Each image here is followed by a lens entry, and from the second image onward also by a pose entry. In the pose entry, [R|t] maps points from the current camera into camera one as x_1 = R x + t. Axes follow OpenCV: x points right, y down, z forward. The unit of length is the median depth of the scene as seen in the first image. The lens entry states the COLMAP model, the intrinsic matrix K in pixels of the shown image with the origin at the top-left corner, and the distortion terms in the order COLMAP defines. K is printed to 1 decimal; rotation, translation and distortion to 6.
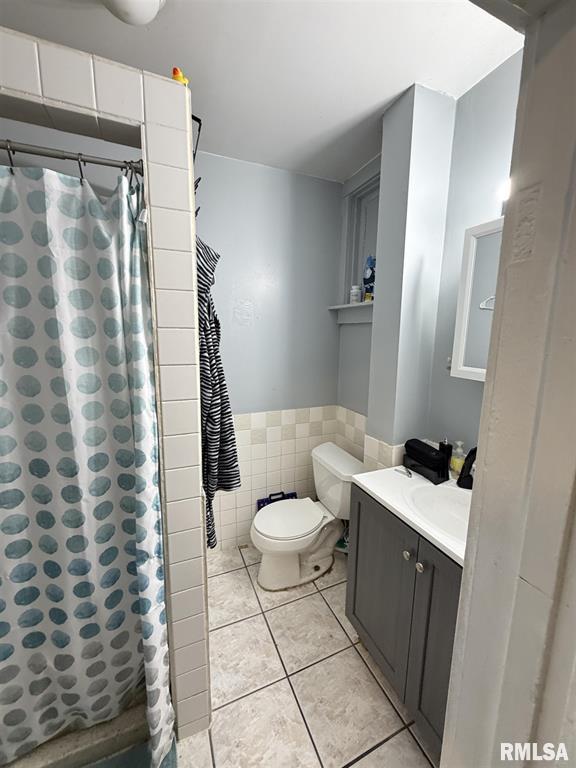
lens RADIAL K [[307.0, 0, 287.5], [0, 307.0, 384.1], [0, 0, 1]] dist [-0.002252, 0.000505]
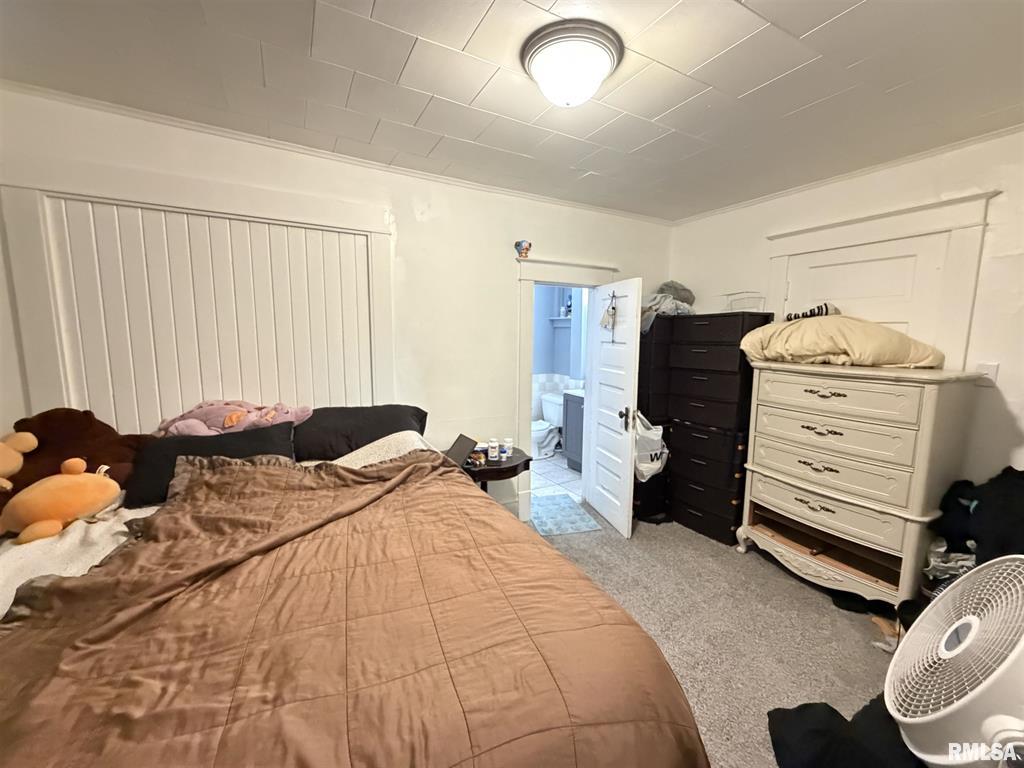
lens RADIAL K [[409.3, 0, 515.2], [0, 409.3, 382.8], [0, 0, 1]] dist [-0.002252, 0.000505]
pose [[0.997151, -0.014607, 0.074003, -0.279940], [0.017596, 0.999049, -0.039906, 0.252839], [-0.073350, 0.041094, 0.996459, -1.554017]]
